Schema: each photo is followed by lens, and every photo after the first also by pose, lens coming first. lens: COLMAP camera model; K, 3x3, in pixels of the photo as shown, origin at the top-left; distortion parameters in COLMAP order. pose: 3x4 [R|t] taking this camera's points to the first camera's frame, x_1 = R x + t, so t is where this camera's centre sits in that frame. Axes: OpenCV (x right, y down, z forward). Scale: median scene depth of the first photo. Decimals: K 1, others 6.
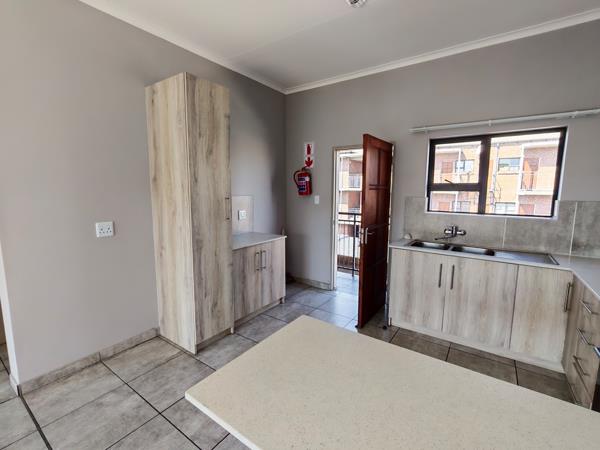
lens RADIAL K [[276.1, 0, 299.4], [0, 276.1, 225.6], [0, 0, 1]] dist [0.000725, -0.000103]
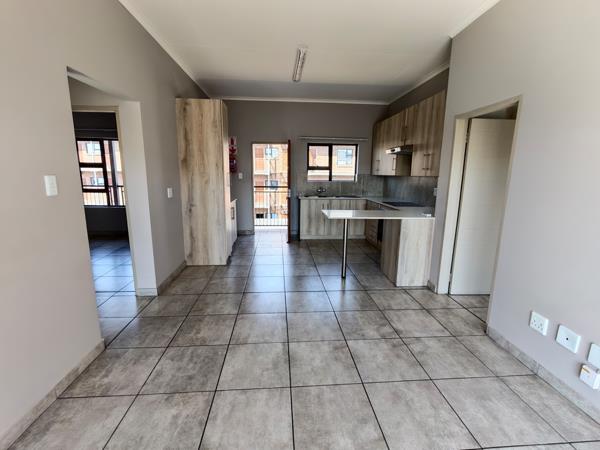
lens RADIAL K [[276.1, 0, 299.8], [0, 276.1, 223.9], [0, 0, 1]] dist [0.000725, -0.000103]
pose [[0.773015, -0.113574, 0.624139, -1.038853], [0.077273, 0.993375, 0.085058, 0.101769], [-0.629664, -0.017522, 0.776670, -0.596630]]
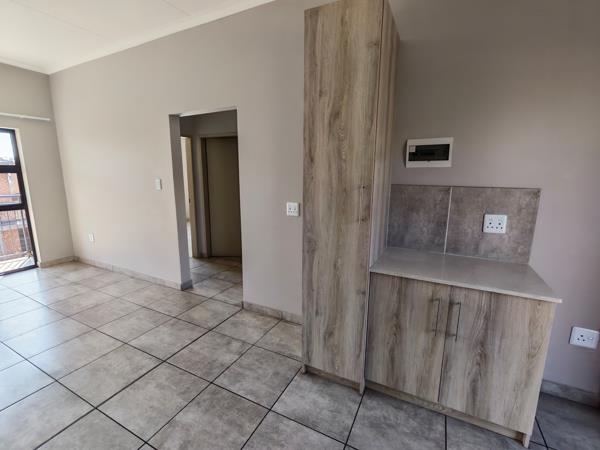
lens RADIAL K [[276.1, 0, 301.2], [0, 276.1, 224.2], [0, 0, 1]] dist [0.000725, -0.000103]
pose [[0.138573, 0.180663, -0.973734, 0.340399], [-0.136546, 0.977315, 0.161896, -0.100595], [0.980894, 0.110525, 0.160098, 0.793881]]
